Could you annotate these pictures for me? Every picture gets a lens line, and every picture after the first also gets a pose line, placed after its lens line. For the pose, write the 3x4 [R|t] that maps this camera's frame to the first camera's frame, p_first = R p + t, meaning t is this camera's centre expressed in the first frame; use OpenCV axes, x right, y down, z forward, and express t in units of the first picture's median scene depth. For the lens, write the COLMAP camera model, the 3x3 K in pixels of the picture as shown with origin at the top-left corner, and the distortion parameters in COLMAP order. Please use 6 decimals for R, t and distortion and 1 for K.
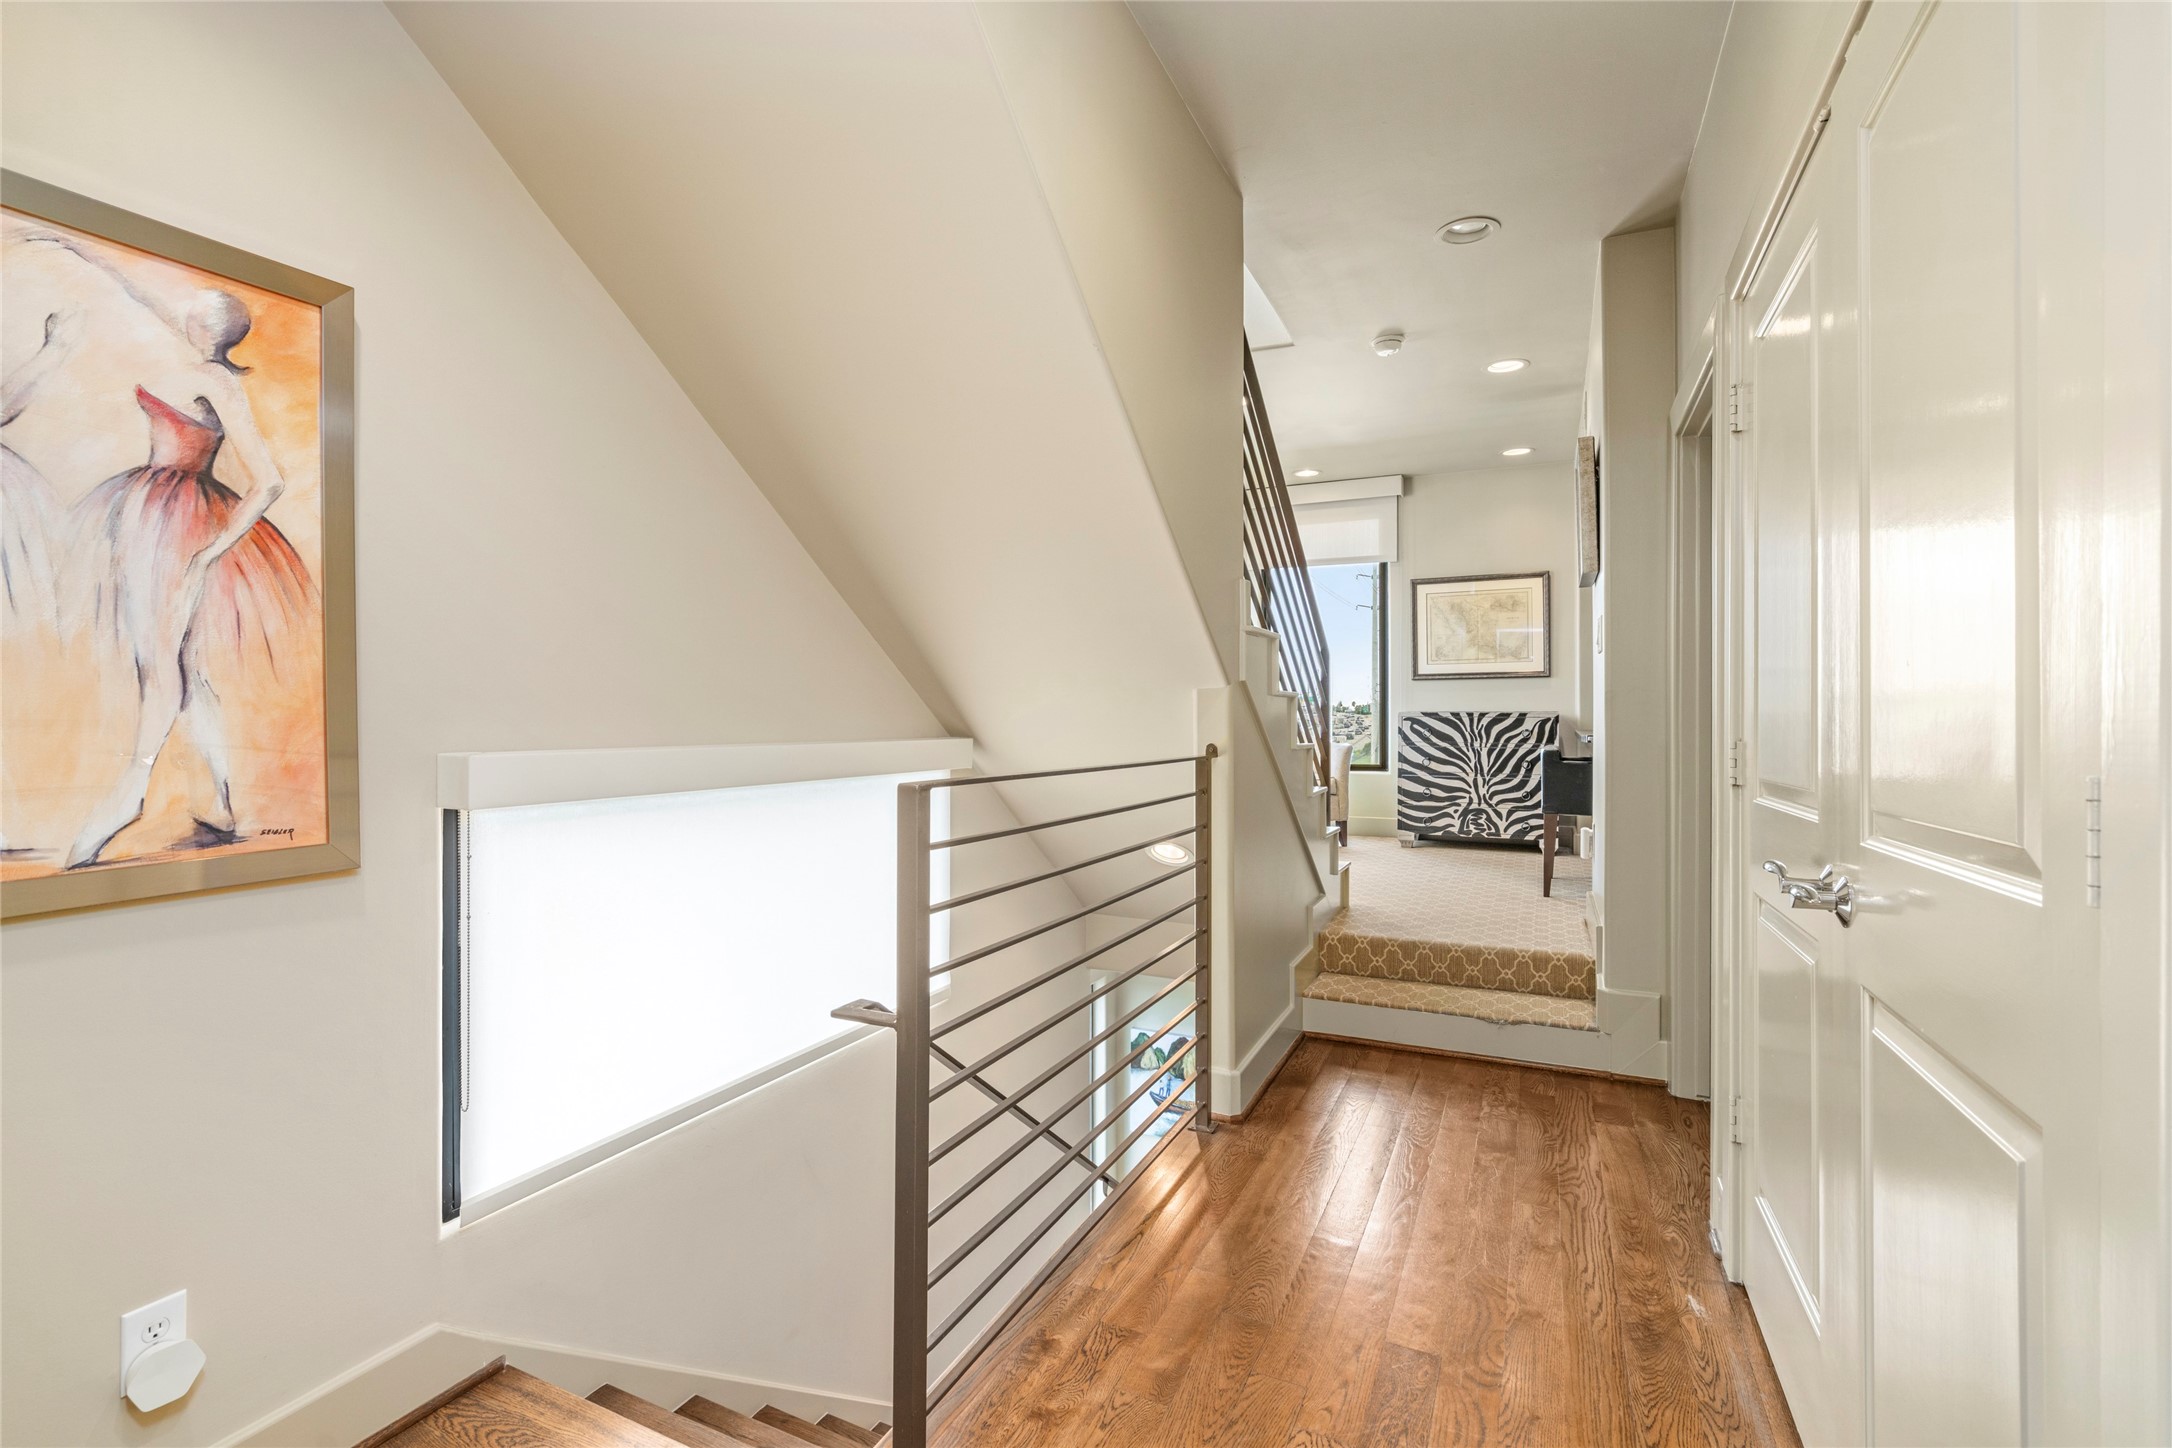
lens RADIAL K [[988.6, 0, 1083.2], [0, 988.6, 715.8], [0, 0, 1]] dist [0.001035, 0.000906]
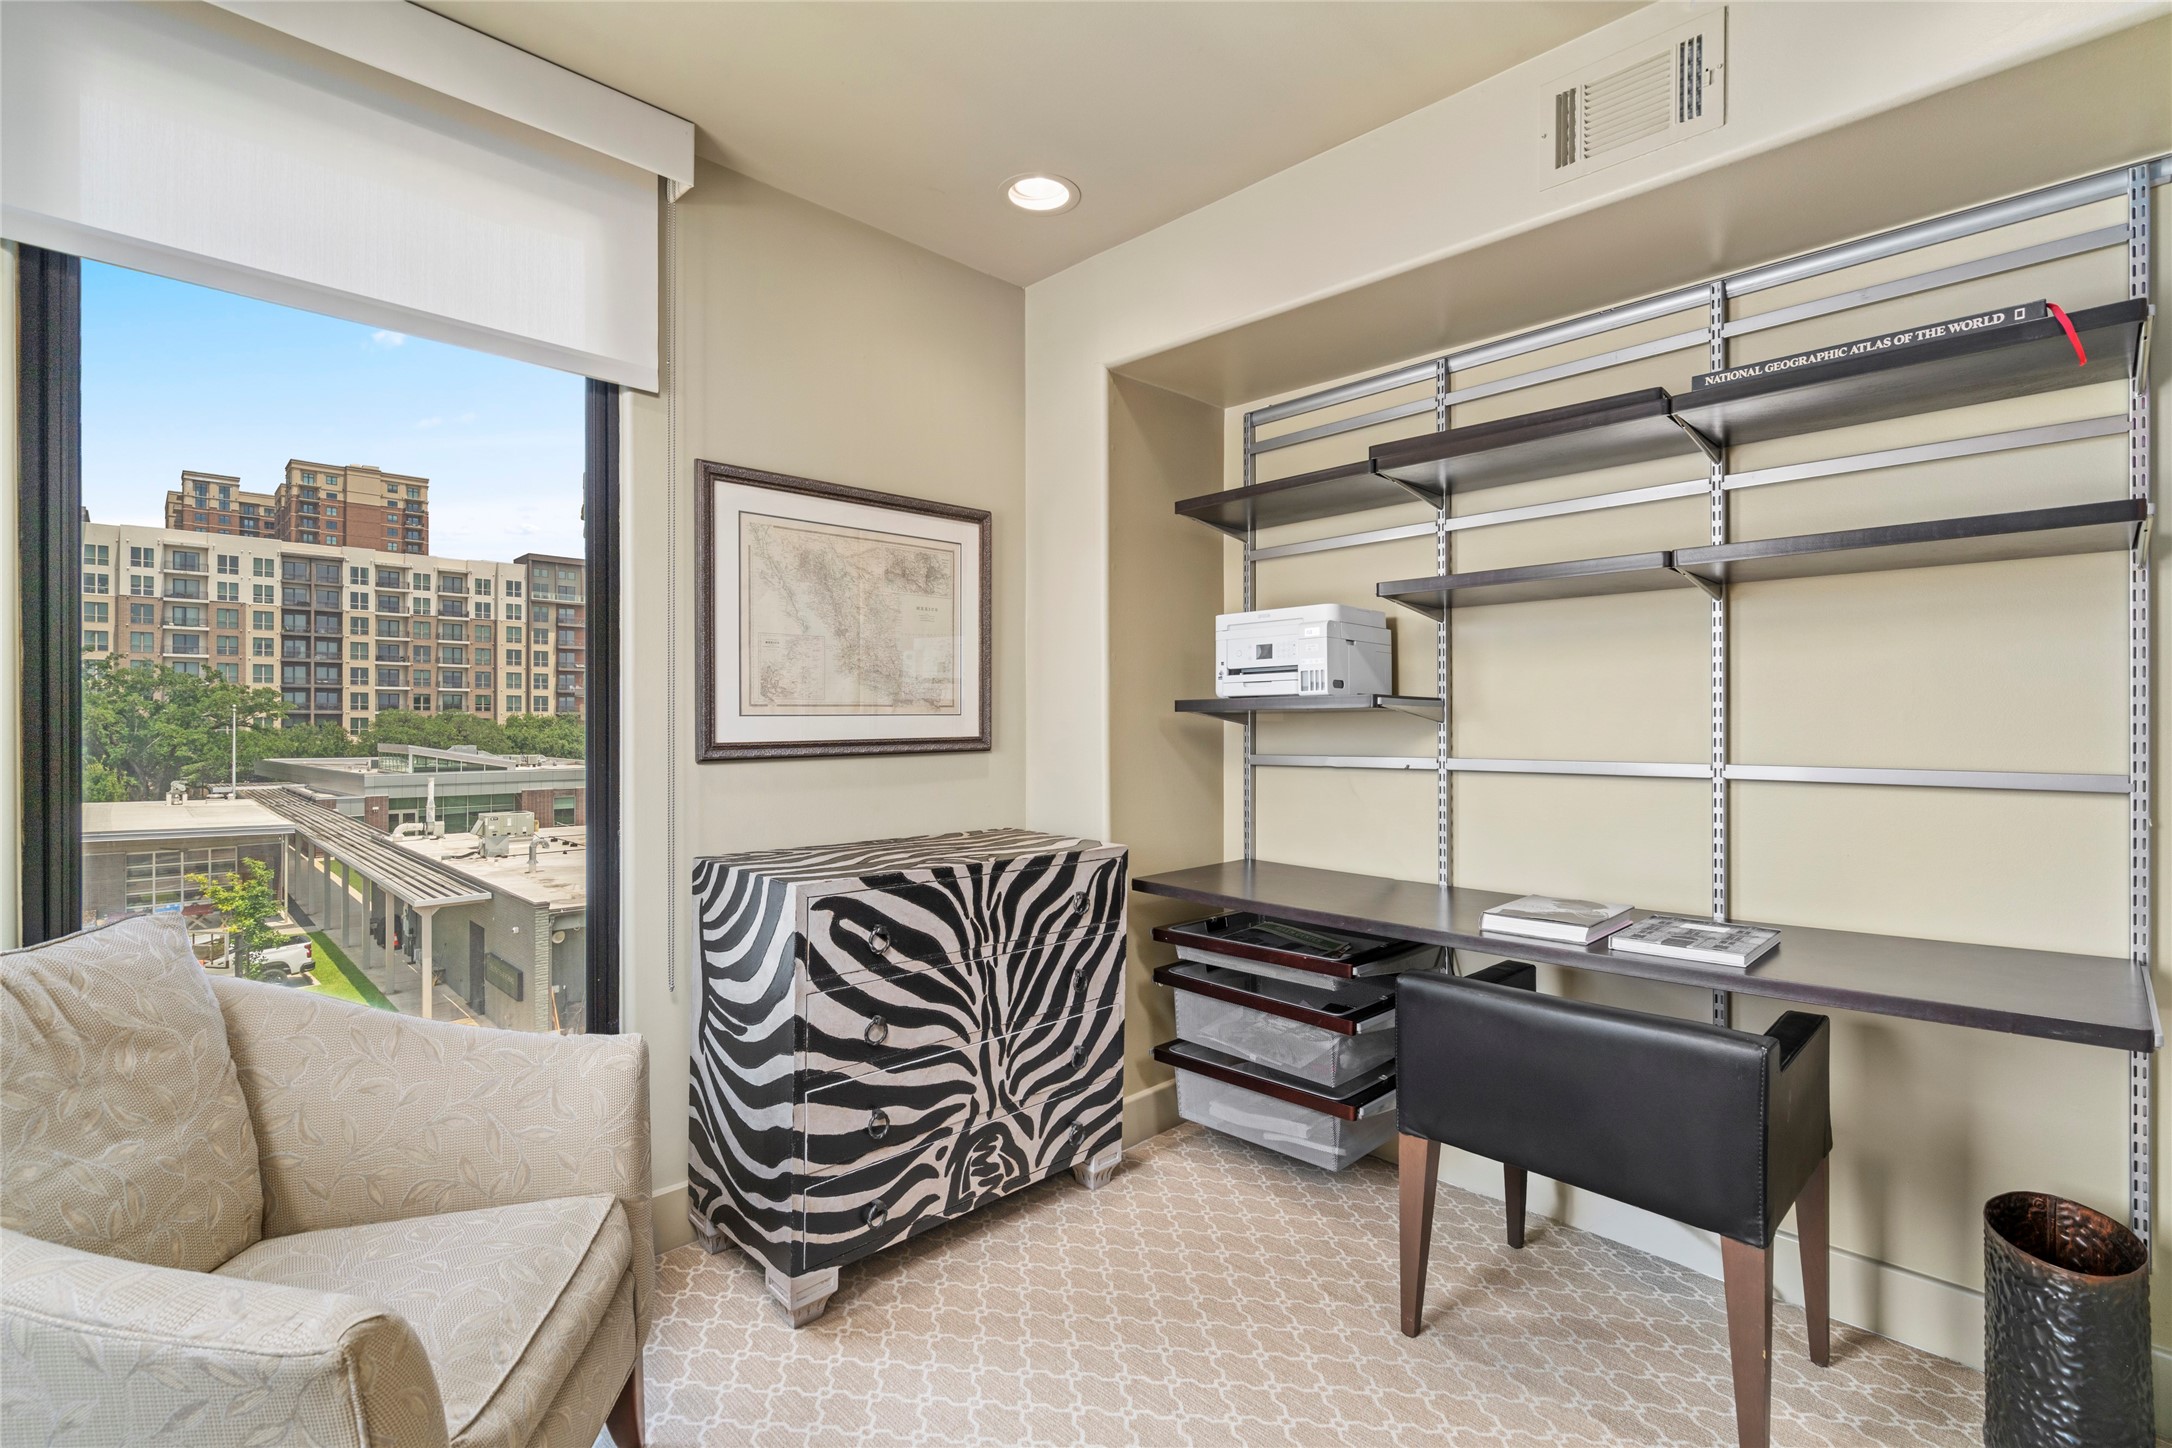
lens RADIAL K [[988.6, 0, 1087.2], [0, 988.6, 730.9], [0, 0, 1]] dist [0.001035, 0.000906]
pose [[0.349161, -0.007084, 0.937036, 0.073128], [0.005018, 0.999971, 0.005690, -0.052400], [-0.937049, 0.002716, 0.349187, 0.833823]]
